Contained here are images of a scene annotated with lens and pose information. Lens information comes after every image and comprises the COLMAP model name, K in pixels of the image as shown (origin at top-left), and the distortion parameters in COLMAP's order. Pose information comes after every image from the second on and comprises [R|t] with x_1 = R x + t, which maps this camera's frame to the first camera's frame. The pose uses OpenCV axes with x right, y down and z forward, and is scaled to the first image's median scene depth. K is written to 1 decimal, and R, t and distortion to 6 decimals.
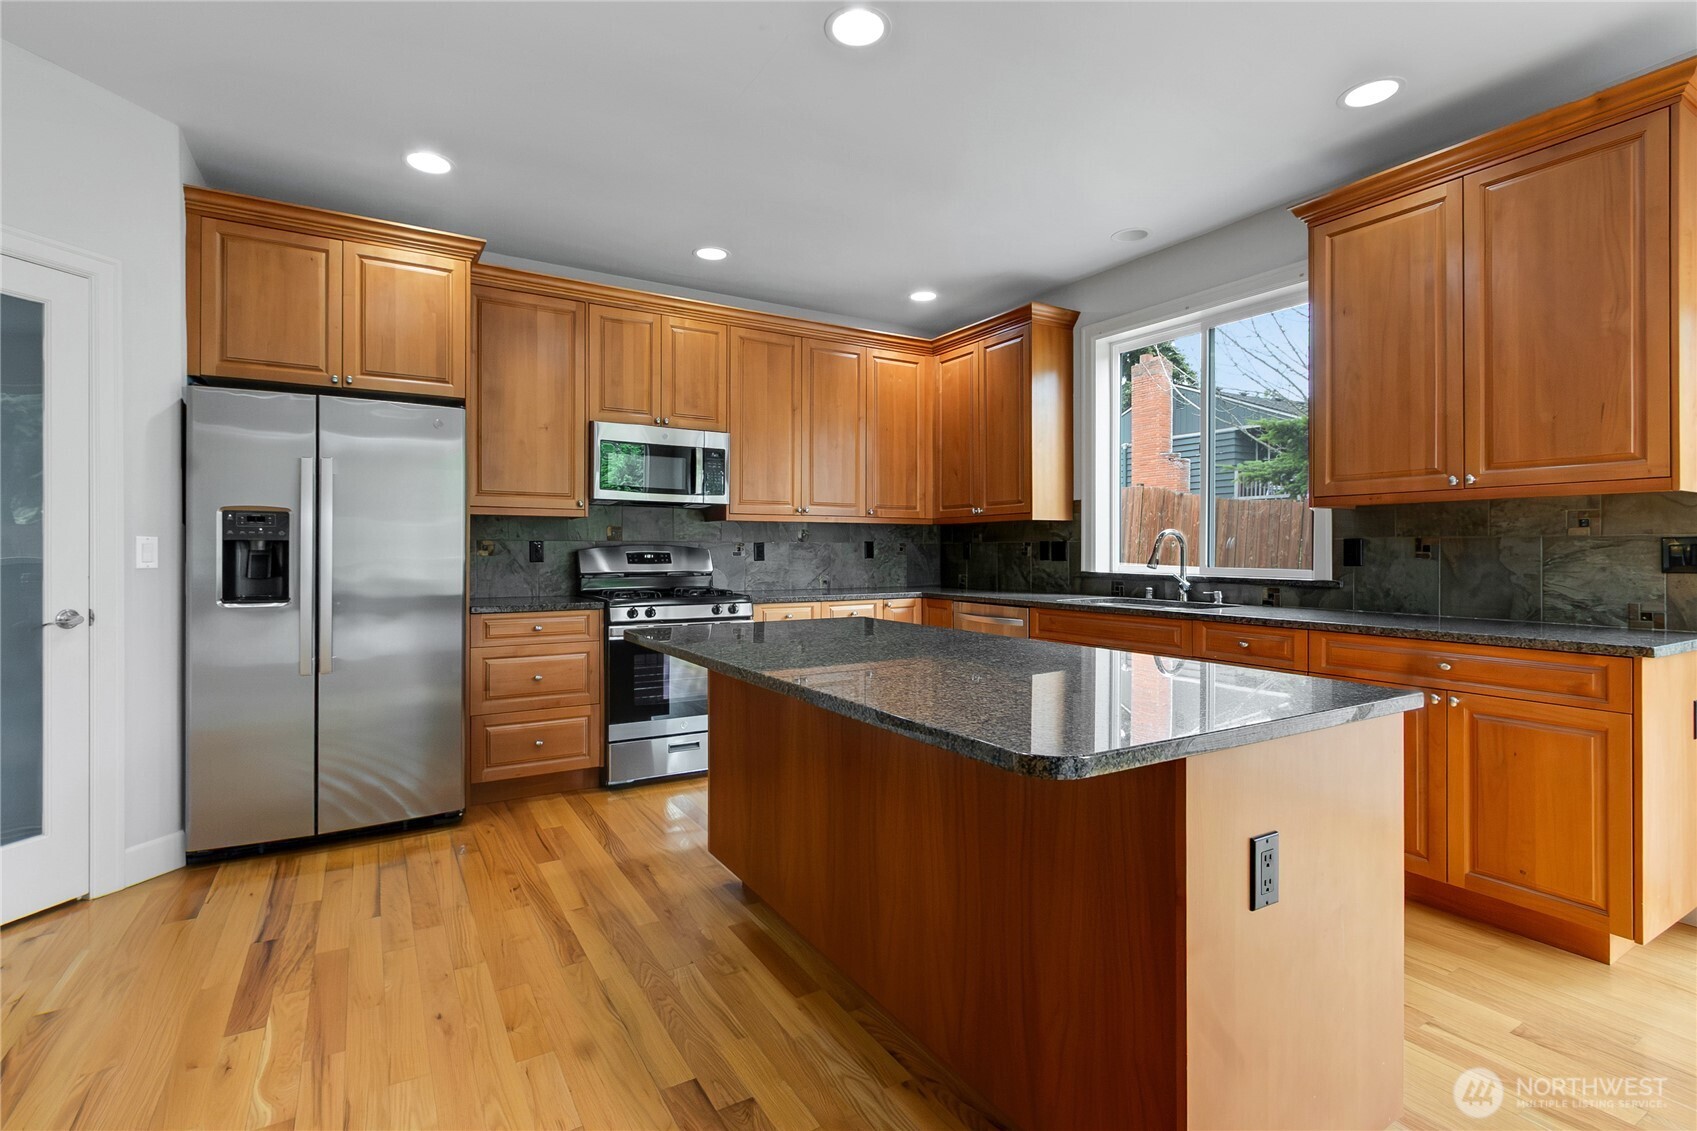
lens RADIAL K [[806.9, 0, 800.3], [0, 806.9, 552.0], [0, 0, 1]] dist [0.013247, -0.001825]
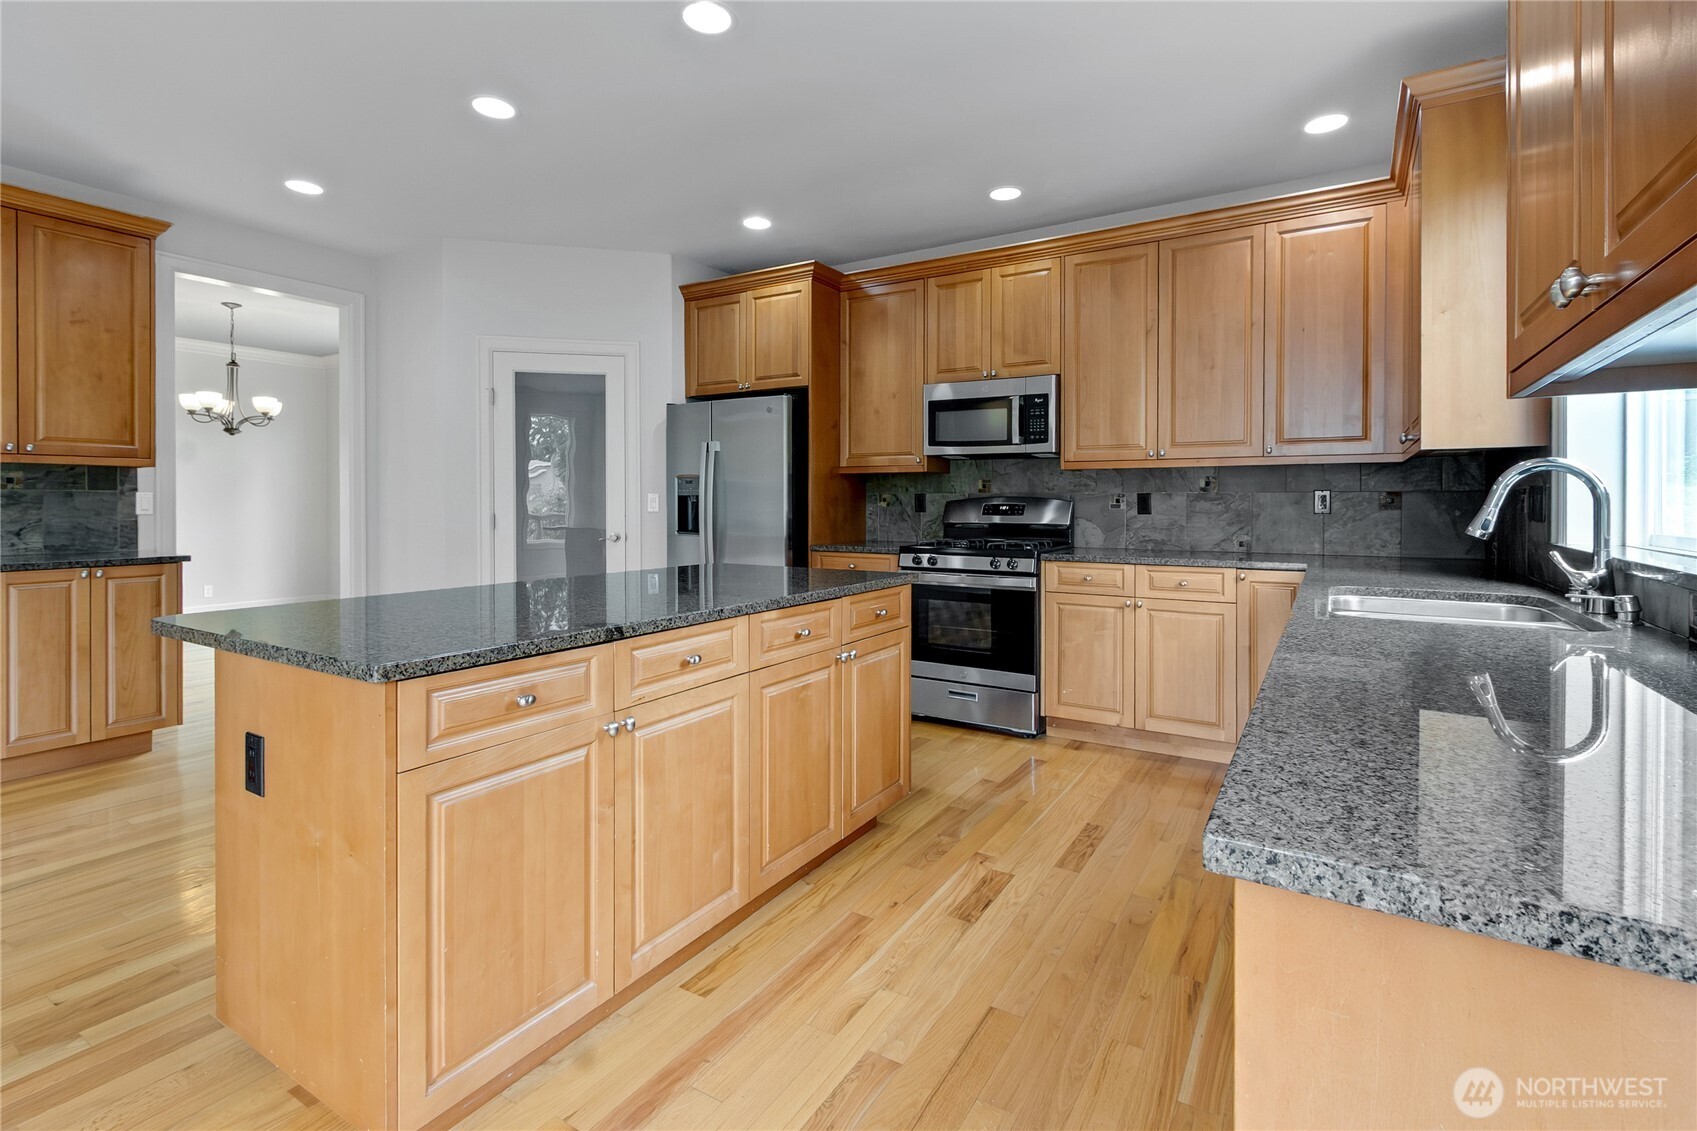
lens RADIAL K [[806.9, 0, 870.6], [0, 806.9, 515.4], [0, 0, 1]] dist [0.013247, -0.001825]
pose [[0.470675, 0.016175, -0.882158, 0.682770], [-0.003007, 0.999856, 0.016729, -0.001767], [0.882301, -0.005221, 0.470656, 0.414149]]
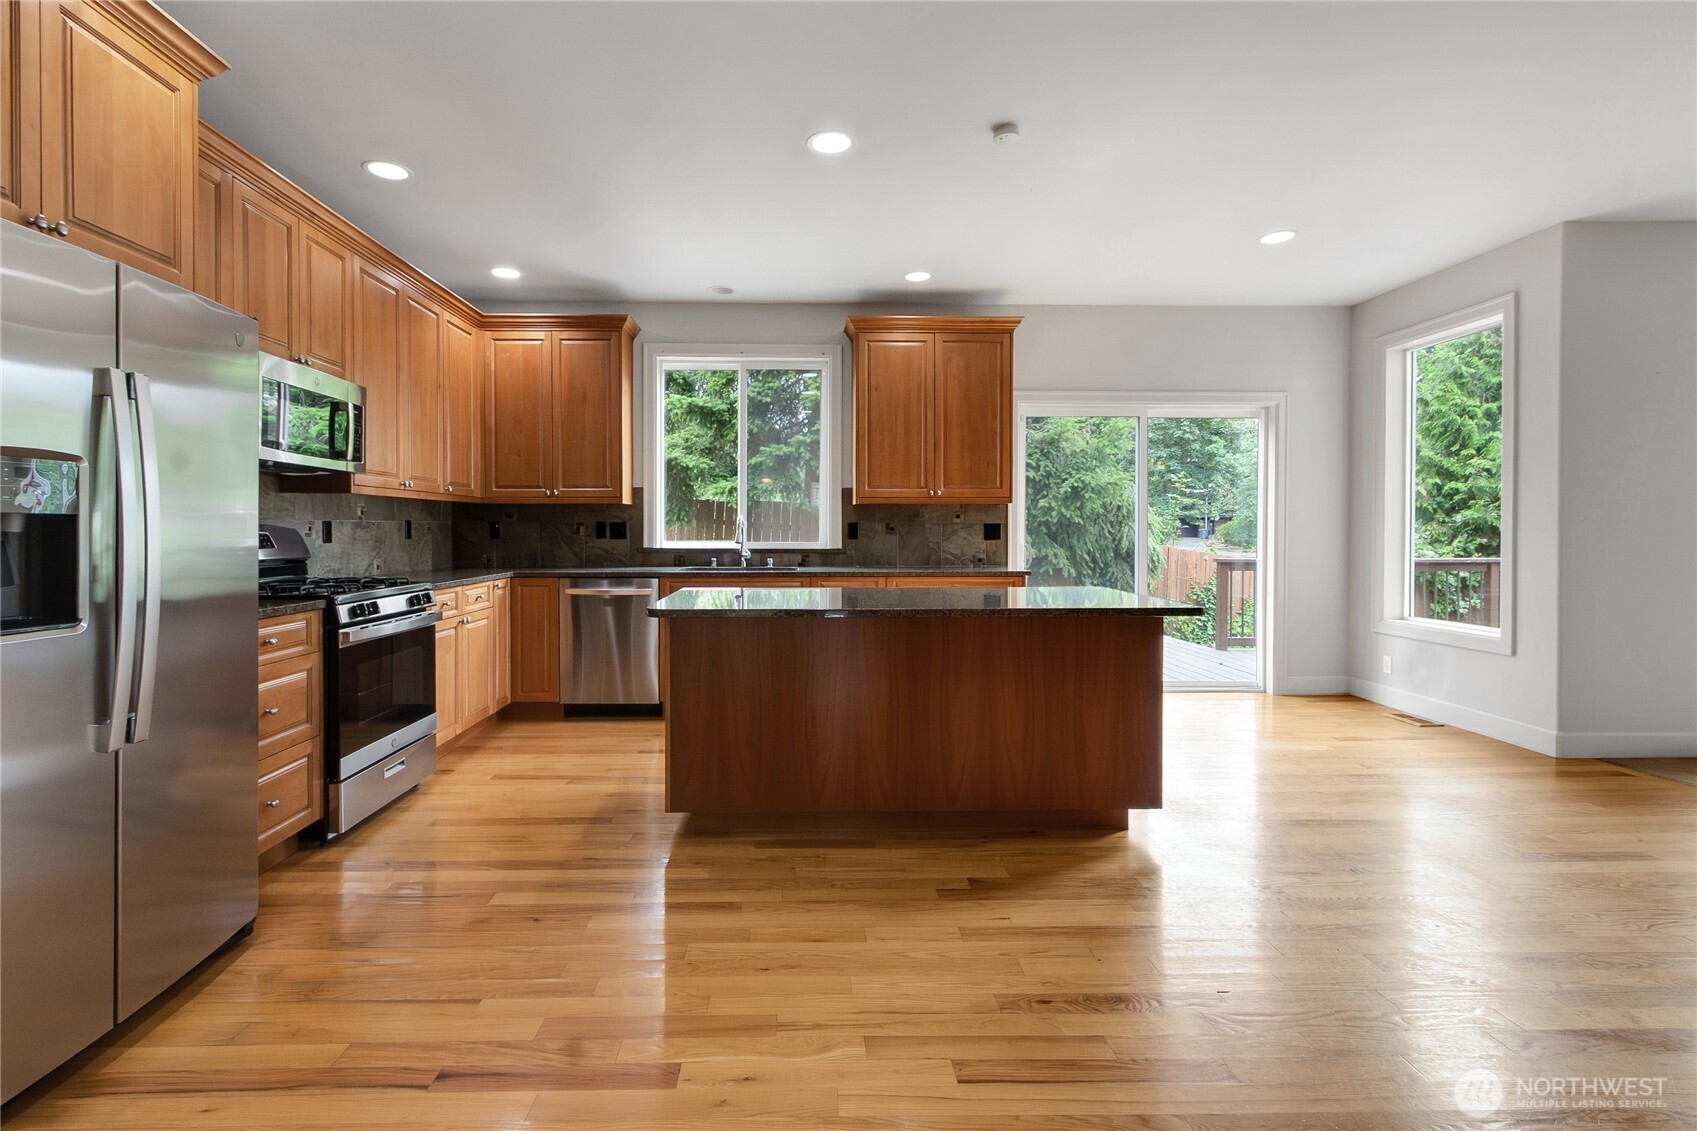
lens RADIAL K [[806.9, 0, 857.1], [0, 806.9, 537.0], [0, 0, 1]] dist [0.013247, -0.001825]
pose [[0.457069, -0.009229, 0.889383, -0.636158], [0.002965, 0.999956, 0.008852, -0.001263], [-0.889426, -0.001409, 0.457077, 0.195825]]
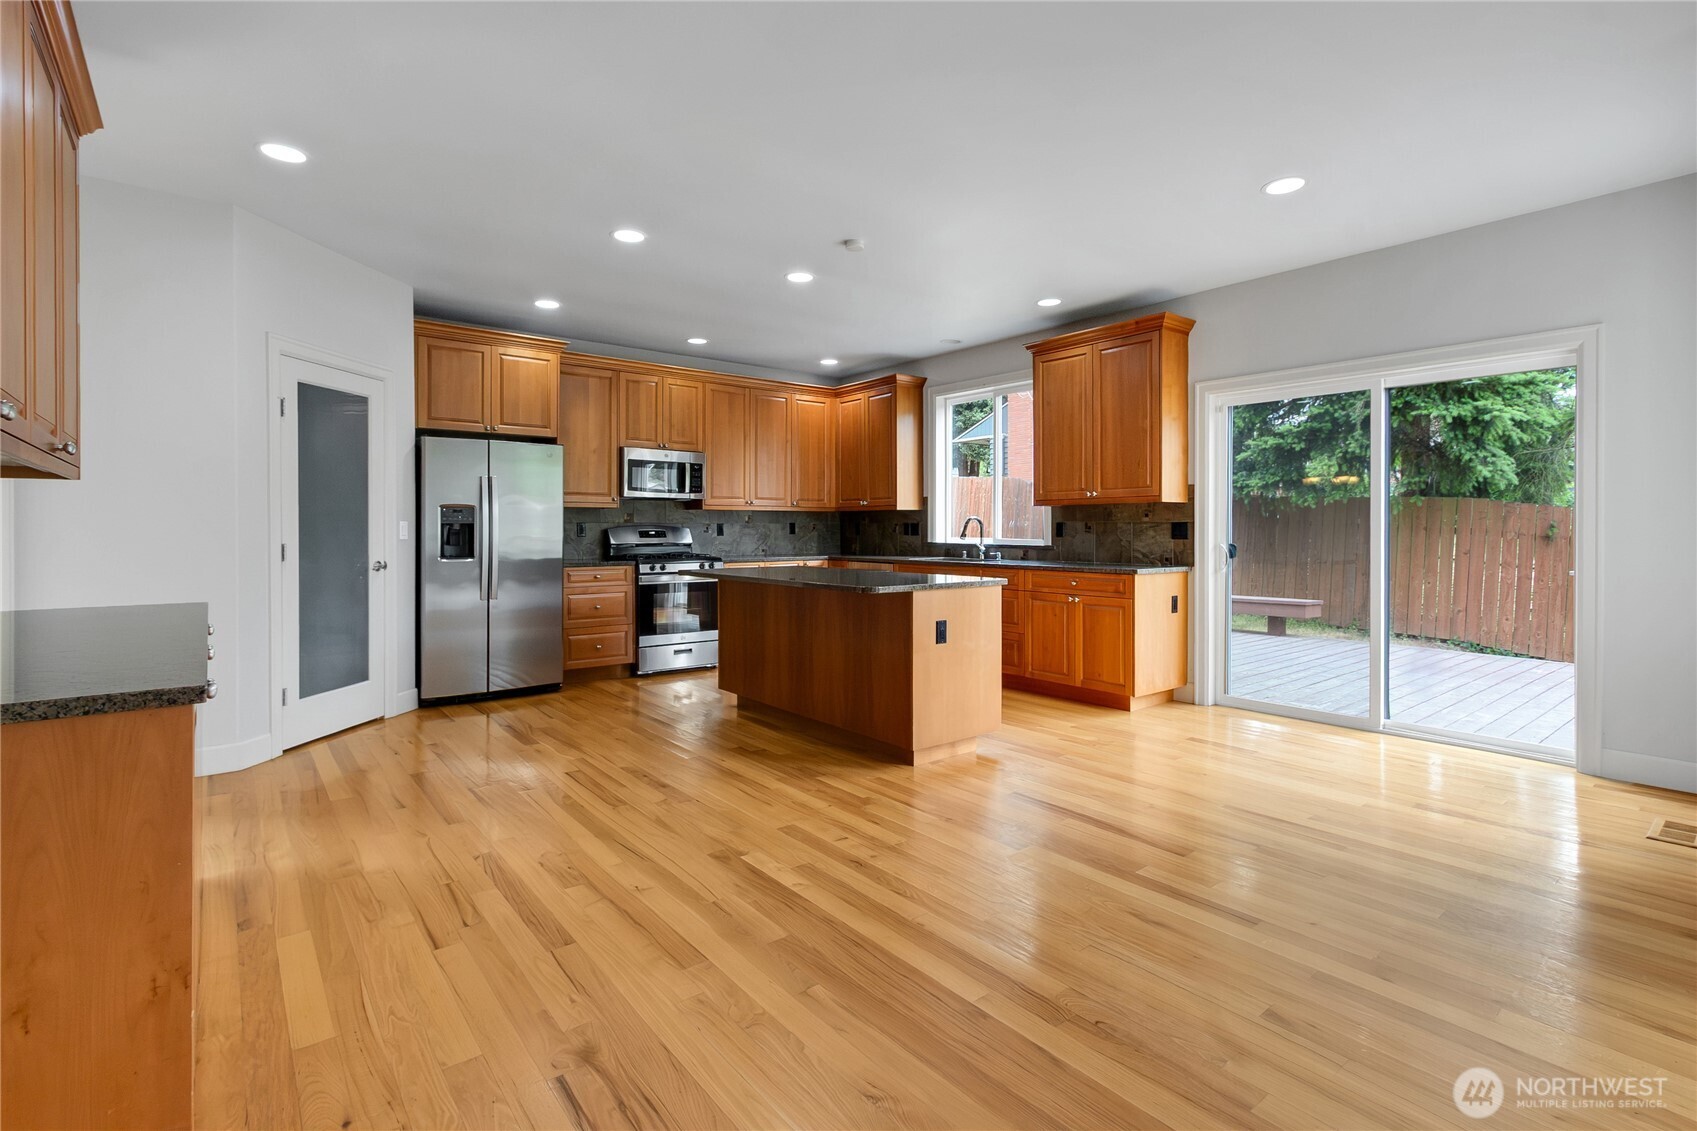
lens RADIAL K [[806.9, 0, 812.9], [0, 806.9, 537.7], [0, 0, 1]] dist [0.013247, -0.001825]
pose [[0.990547, -0.002421, 0.137150, -0.103783], [0.001192, 0.999958, 0.009044, 0.001026], [-0.137166, -0.008795, 0.990509, -0.603612]]
